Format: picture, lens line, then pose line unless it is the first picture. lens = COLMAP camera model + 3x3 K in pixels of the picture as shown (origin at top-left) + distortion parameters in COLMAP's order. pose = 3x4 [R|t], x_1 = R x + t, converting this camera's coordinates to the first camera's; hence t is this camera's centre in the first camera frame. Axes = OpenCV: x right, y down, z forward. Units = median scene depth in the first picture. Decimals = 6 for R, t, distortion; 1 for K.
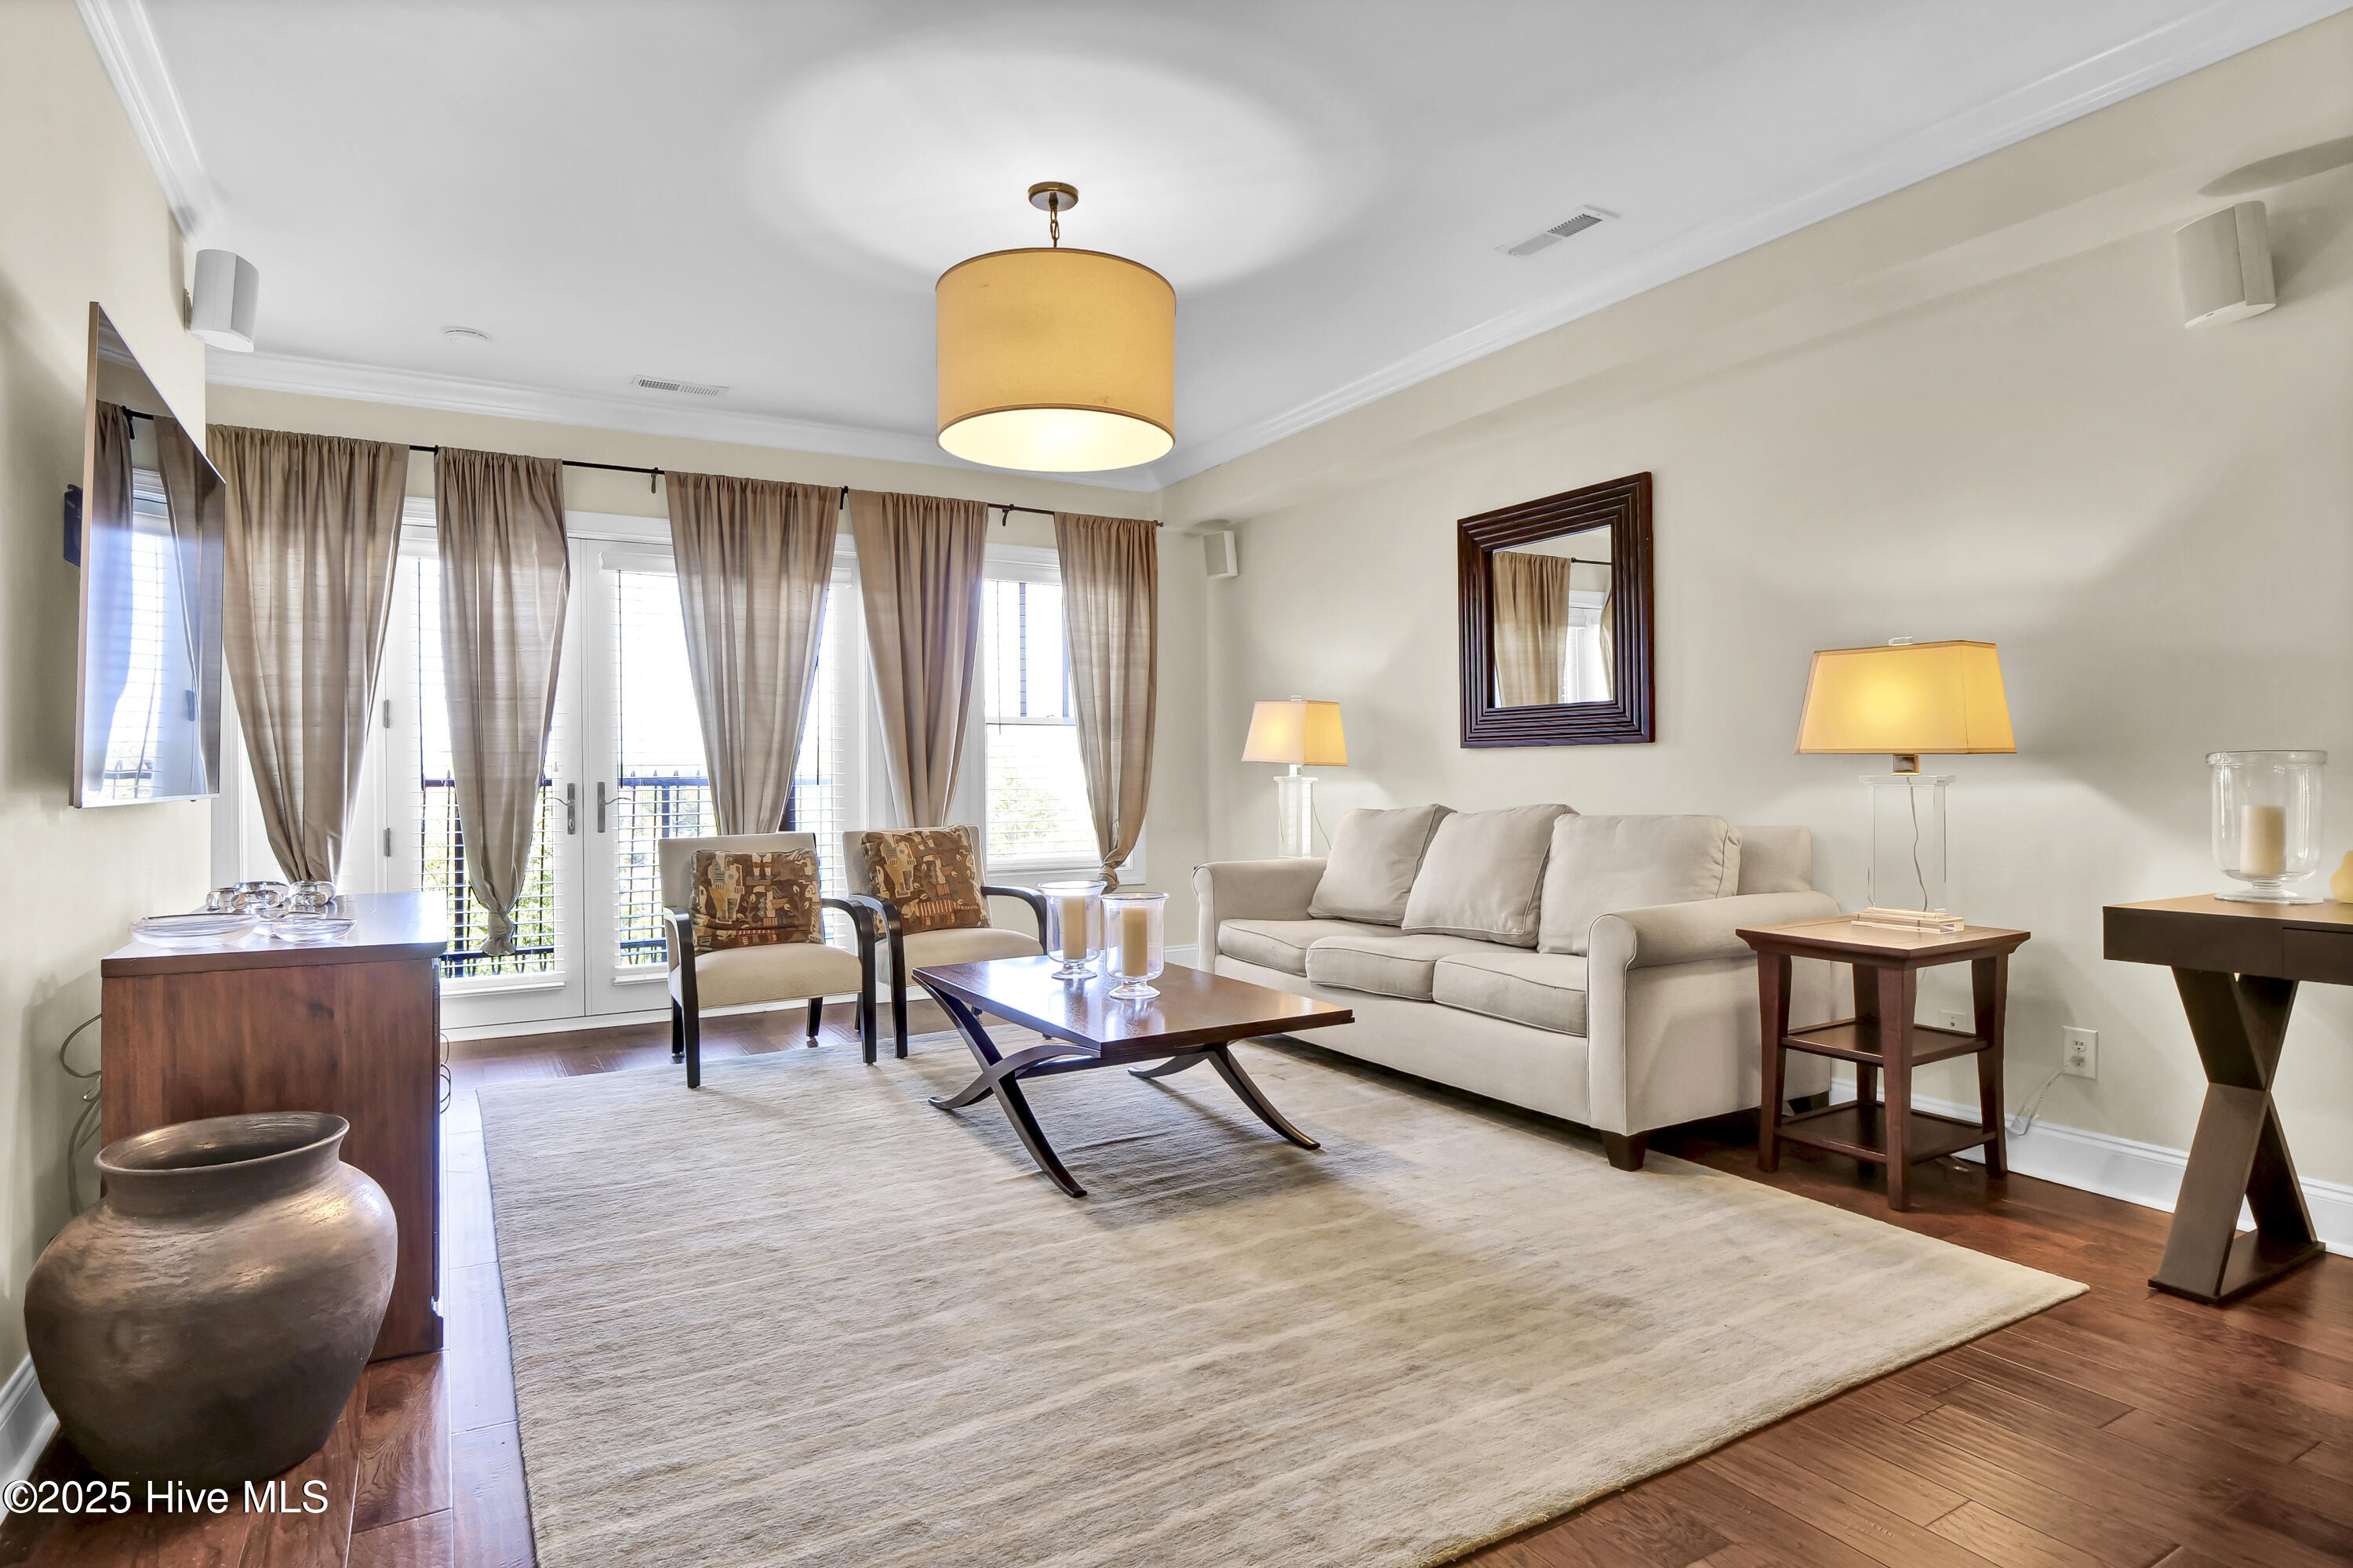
lens RADIAL K [[1265.5, 0, 1163.3], [0, 1265.5, 781.8], [0, 0, 1]] dist [-0.001846, -0.000327]
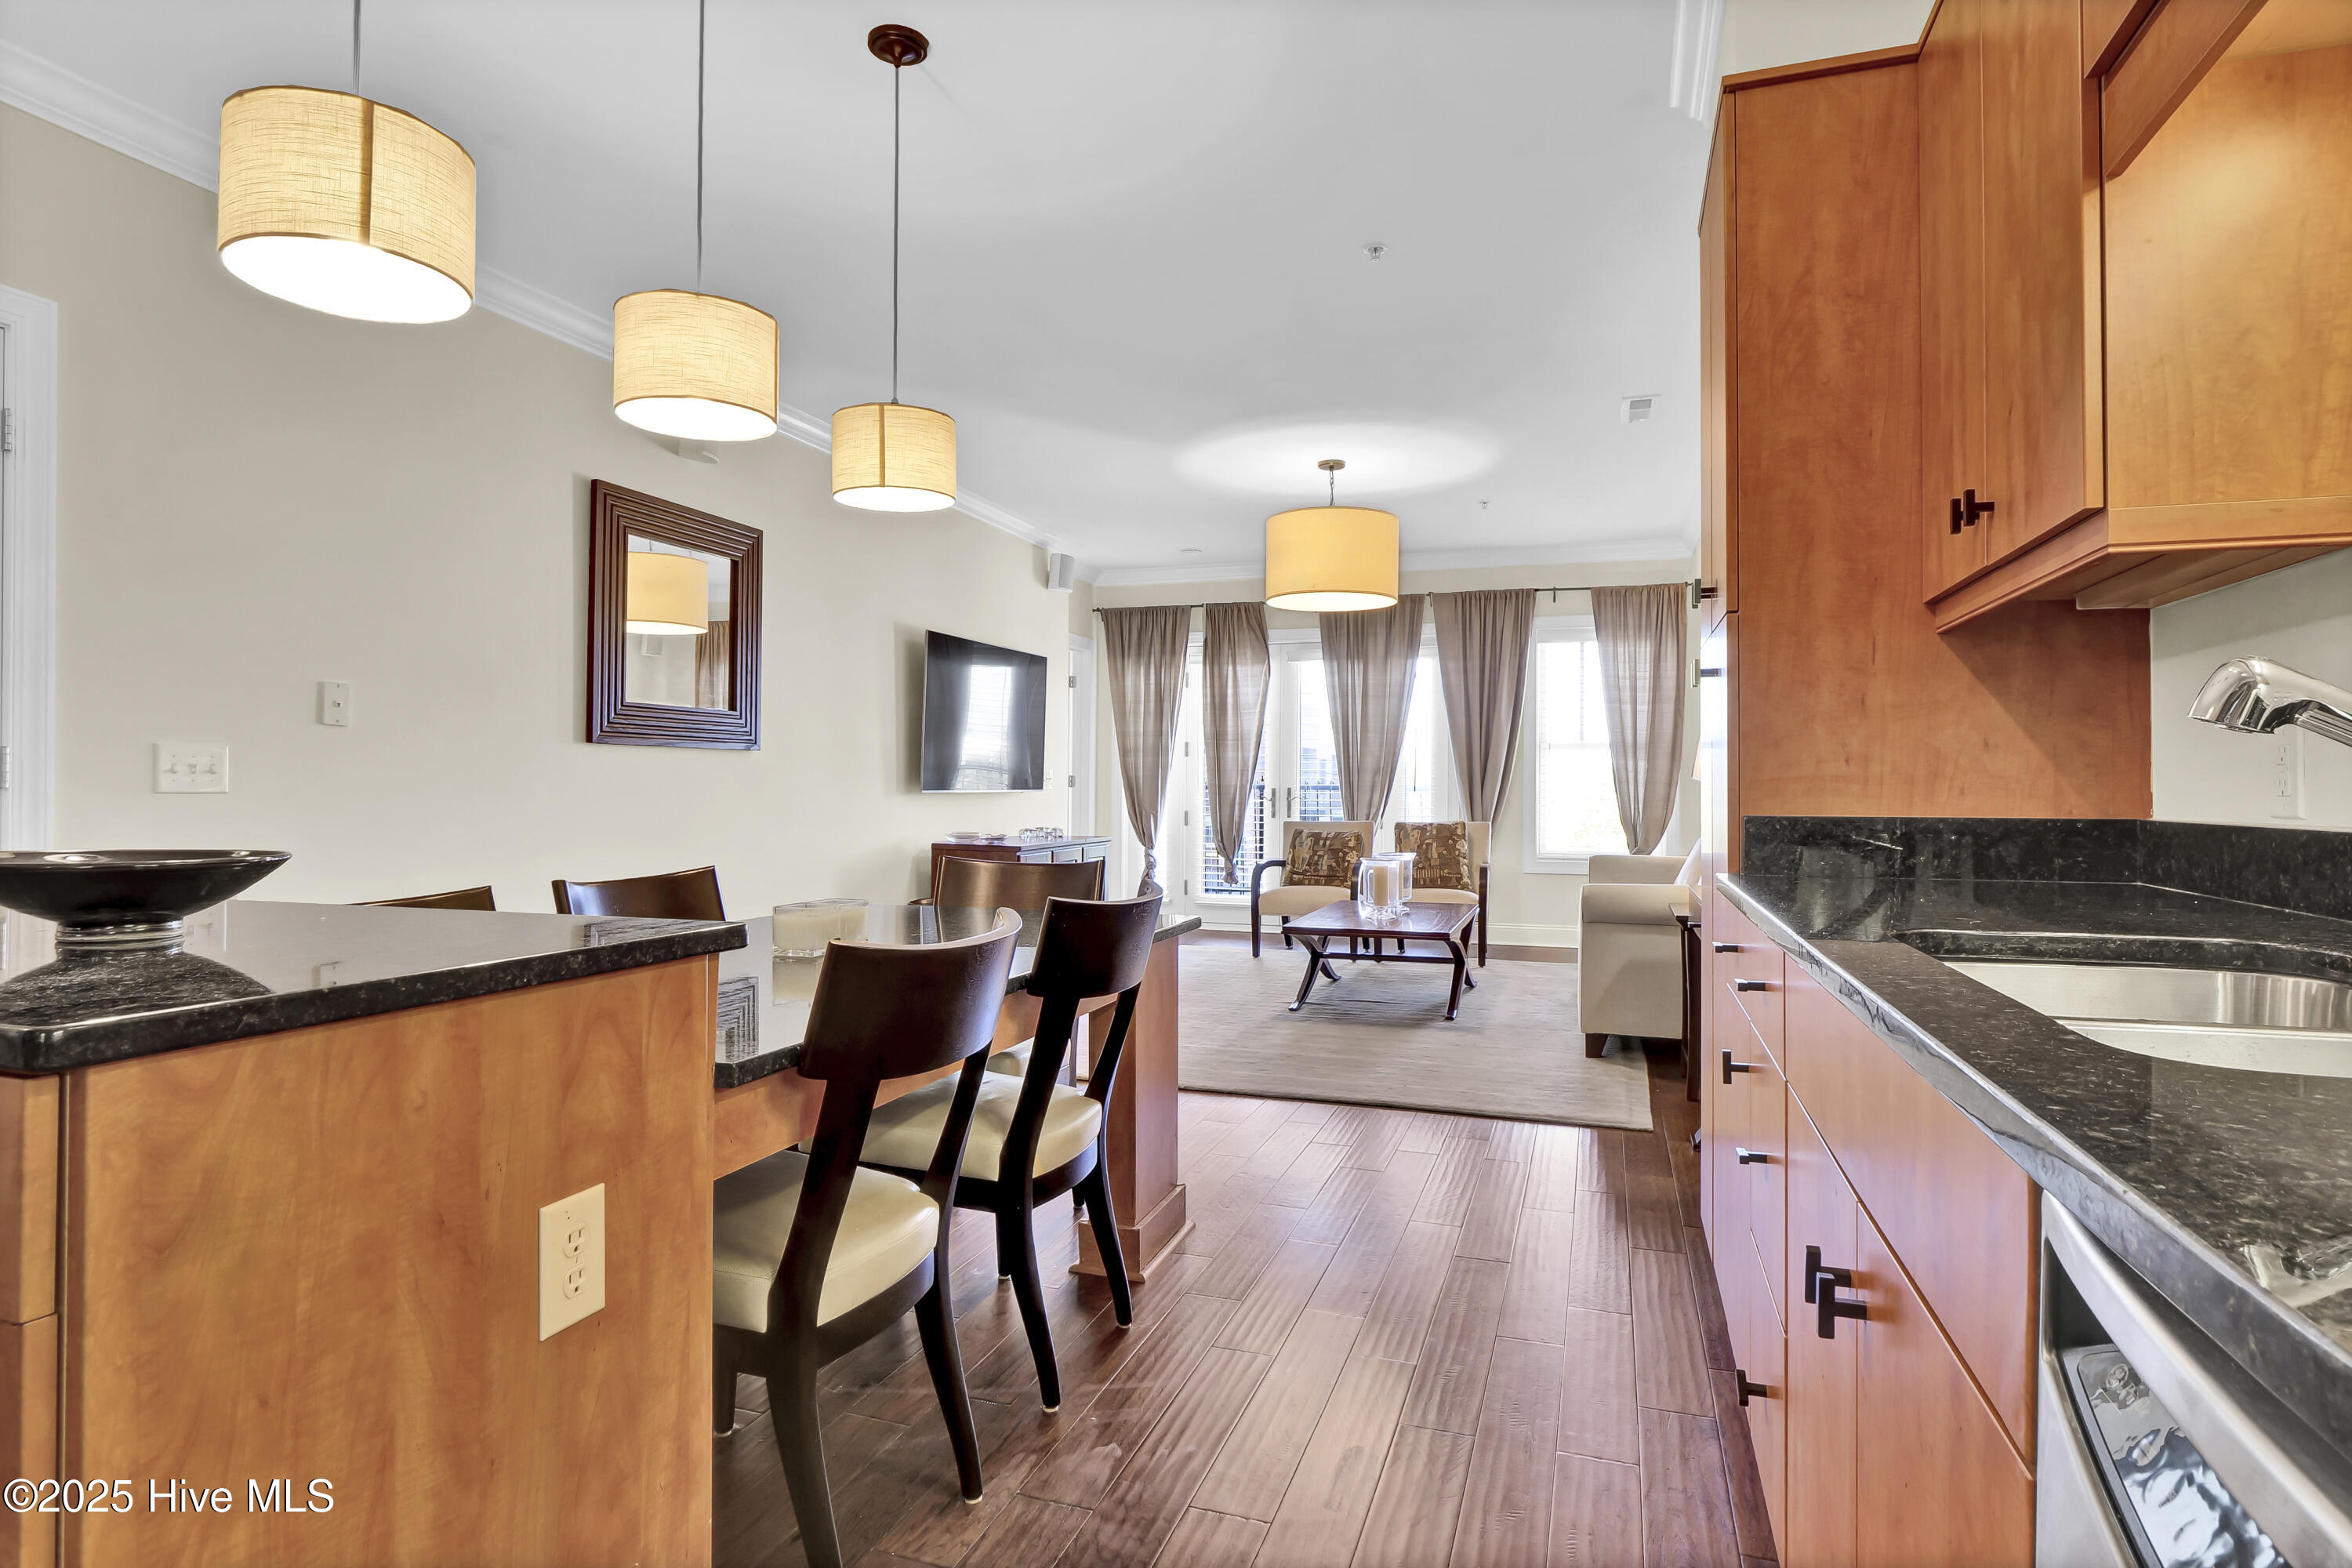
lens RADIAL K [[1256.0, 0, 1170.2], [0, 1256.0, 774.4], [0, 0, 1]] dist [-0.003445, -0.001891]
pose [[0.656637, 0.007667, -0.754168, 0.751368], [-0.016225, 0.999861, -0.003961, -0.008615], [0.754032, 0.014837, 0.656670, -0.226815]]
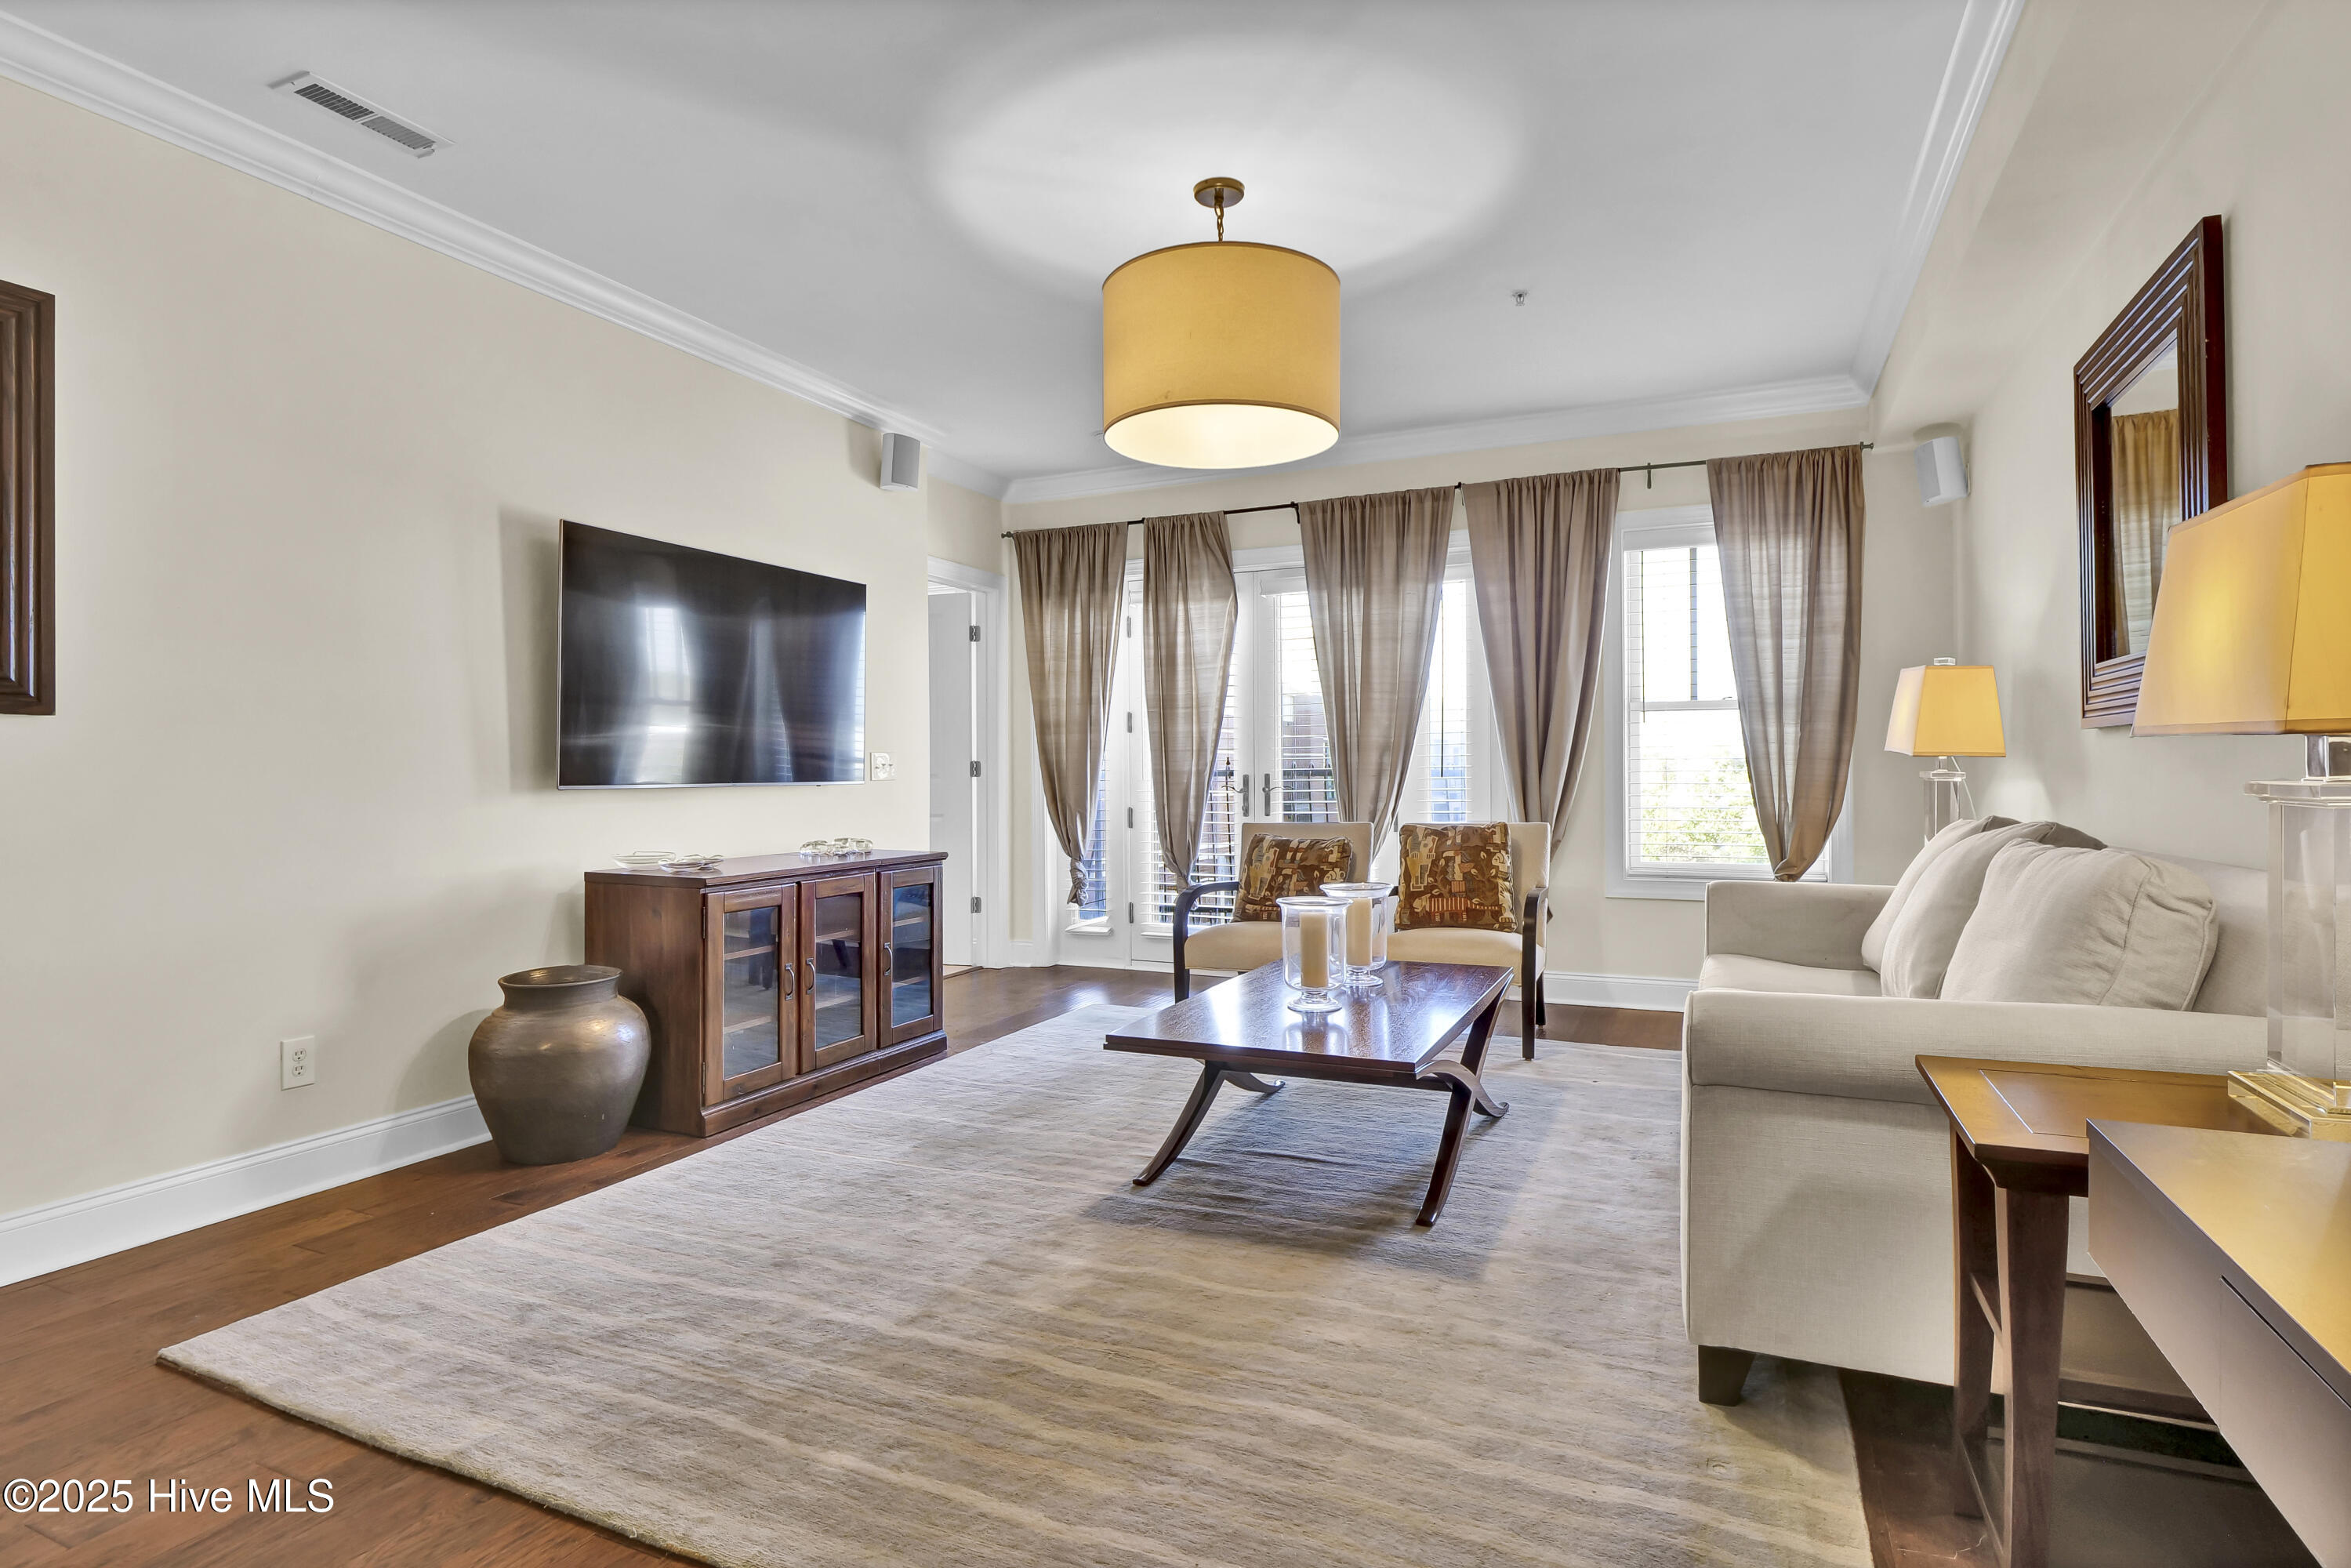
lens RADIAL K [[1215.3, 0, 1165.2], [0, 1215.3, 771.9], [0, 0, 1]] dist [-0.003020, -0.000273]
pose [[0.578448, 0.005536, -0.815700, 0.458413], [-0.003010, 0.999985, 0.004652, -0.006818], [0.815714, -0.000236, 0.578456, 0.276320]]
